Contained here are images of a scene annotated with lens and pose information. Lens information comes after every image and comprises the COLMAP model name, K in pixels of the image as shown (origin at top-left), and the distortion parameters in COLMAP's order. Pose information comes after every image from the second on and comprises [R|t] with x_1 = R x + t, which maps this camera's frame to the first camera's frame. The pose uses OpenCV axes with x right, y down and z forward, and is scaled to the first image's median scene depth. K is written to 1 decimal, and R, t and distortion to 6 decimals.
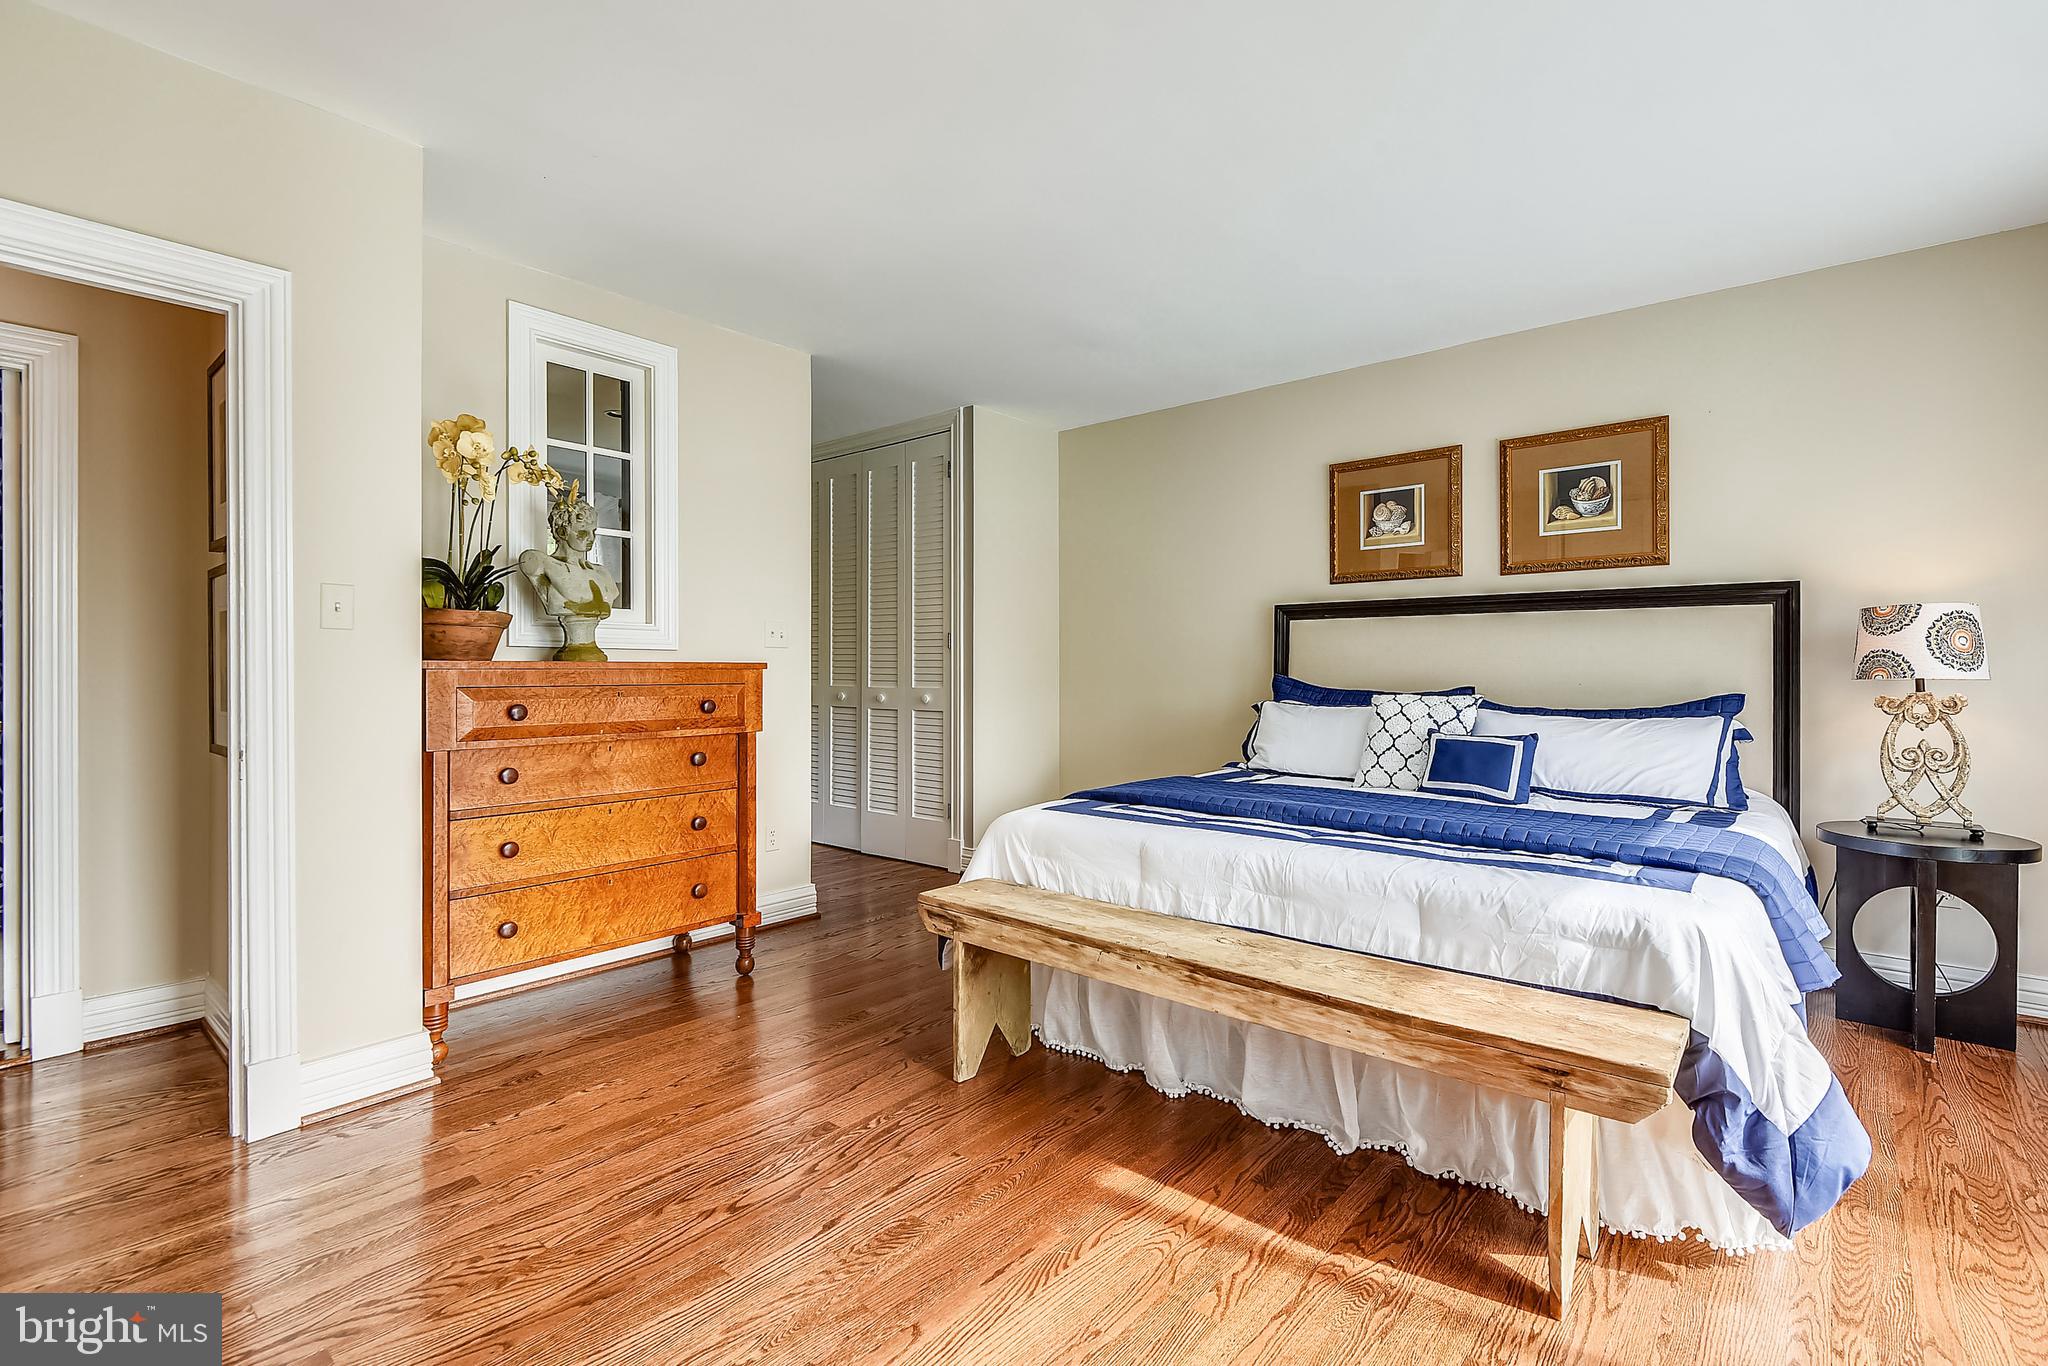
lens RADIAL K [[898.7, 0, 1024.0], [0, 898.7, 683.0], [0, 0, 1]] dist [0.015632, -0.000098]
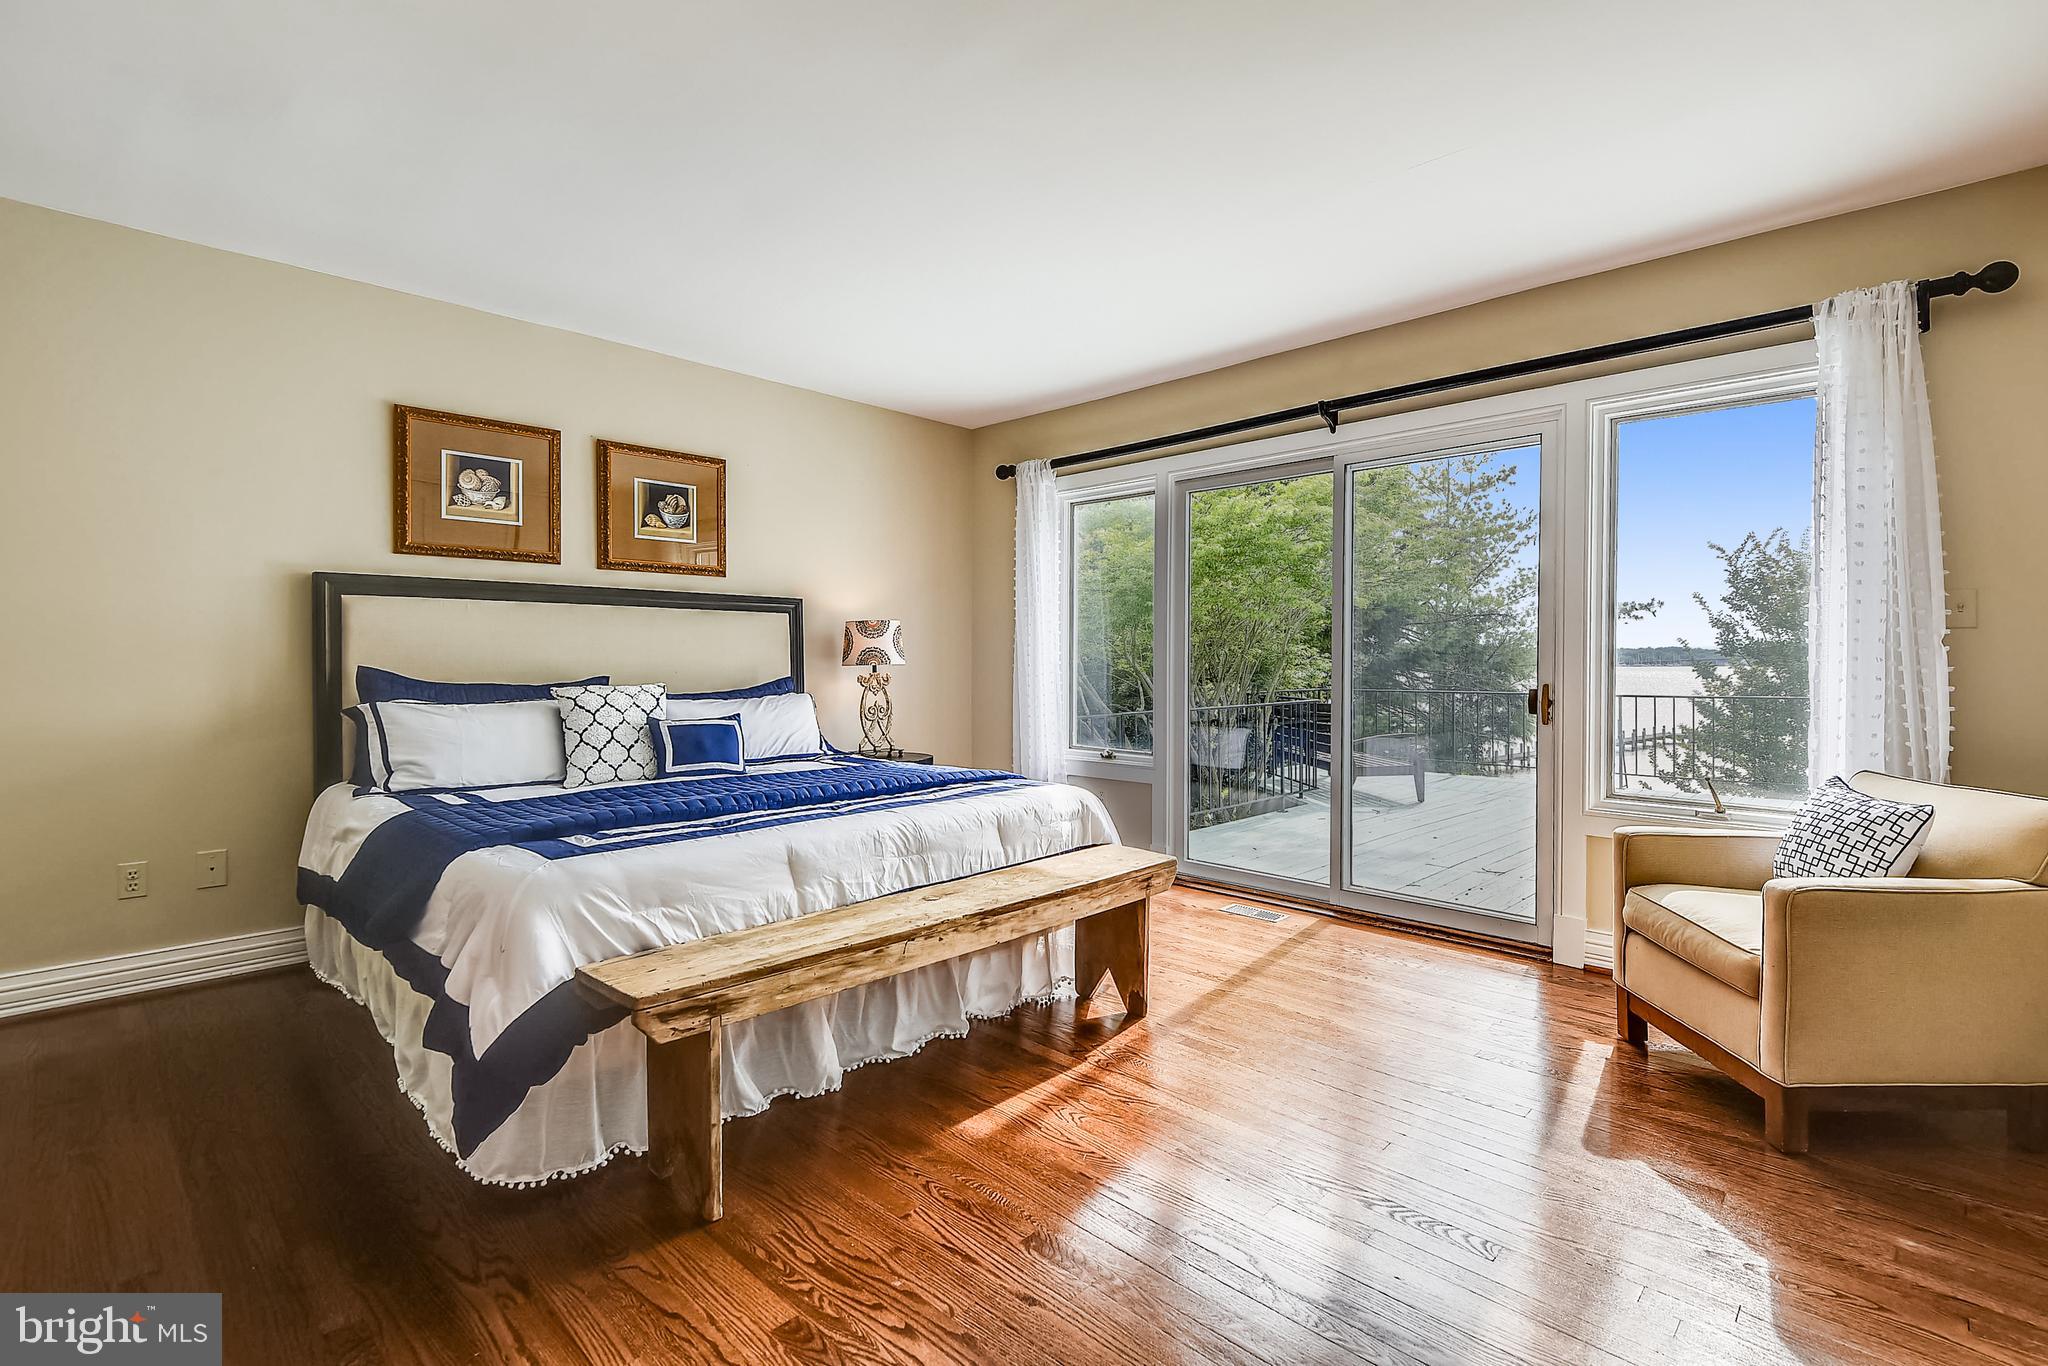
lens RADIAL K [[936.8, 0, 1027.7], [0, 936.8, 668.5], [0, 0, 1]] dist [0.035639, -0.028588]
pose [[0.071904, -0.012370, 0.997335, -0.665262], [0.015103, 0.999822, 0.011312, -0.011963], [-0.997297, 0.014250, 0.072078, 0.551988]]
